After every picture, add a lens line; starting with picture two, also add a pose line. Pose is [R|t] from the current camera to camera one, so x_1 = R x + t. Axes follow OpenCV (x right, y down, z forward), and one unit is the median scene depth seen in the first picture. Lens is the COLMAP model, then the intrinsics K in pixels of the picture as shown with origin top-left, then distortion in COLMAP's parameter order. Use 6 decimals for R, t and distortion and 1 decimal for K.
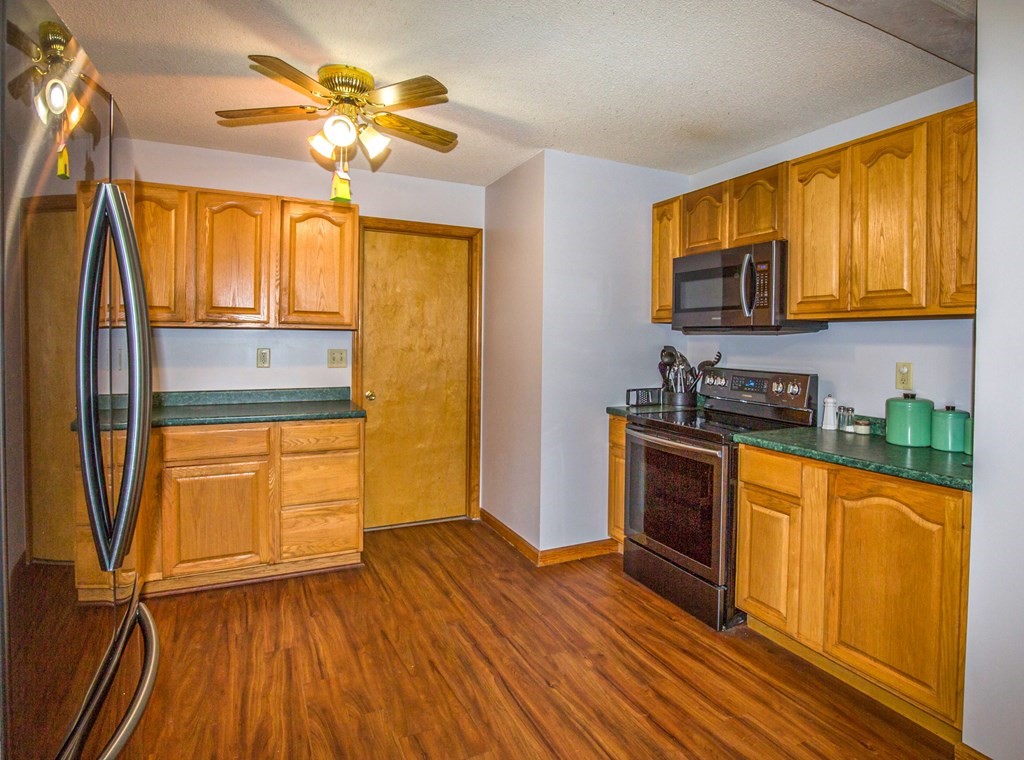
lens RADIAL K [[555.0, 0, 547.4], [0, 555.0, 347.2], [0, 0, 1]] dist [-0.022268, -0.000740]
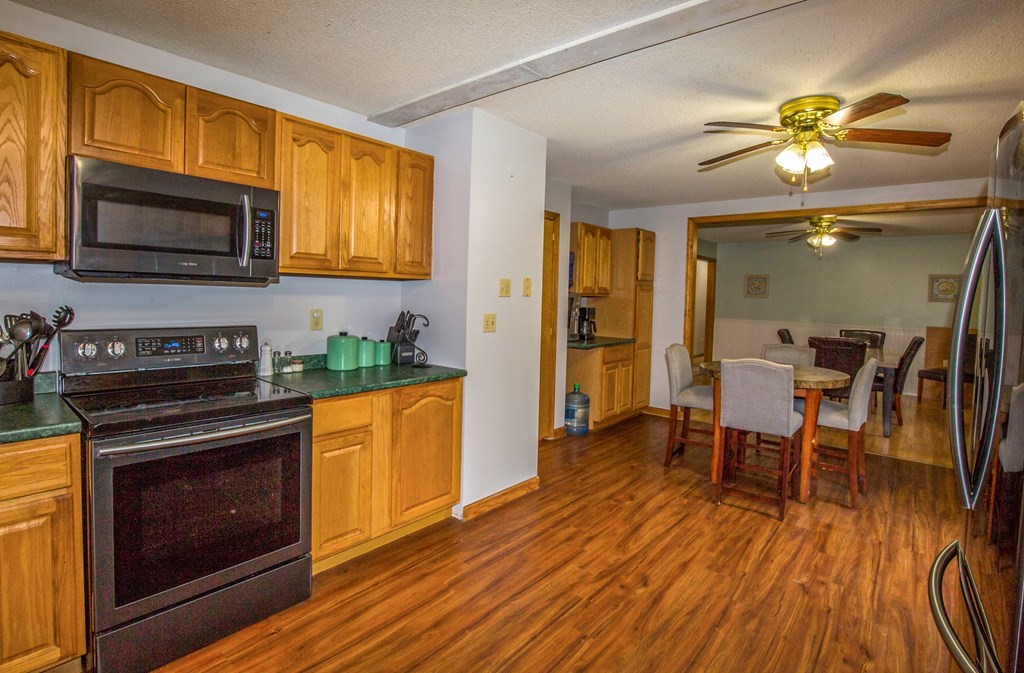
lens RADIAL K [[479.5, 0, 521.2], [0, 479.5, 313.3], [0, 0, 1]] dist [-0.034001, 0.001269]
pose [[-0.364889, -0.061442, 0.929021, -0.495445], [-0.020829, 0.998109, 0.057830, -0.032788], [-0.930818, 0.001750, -0.365479, 0.846144]]
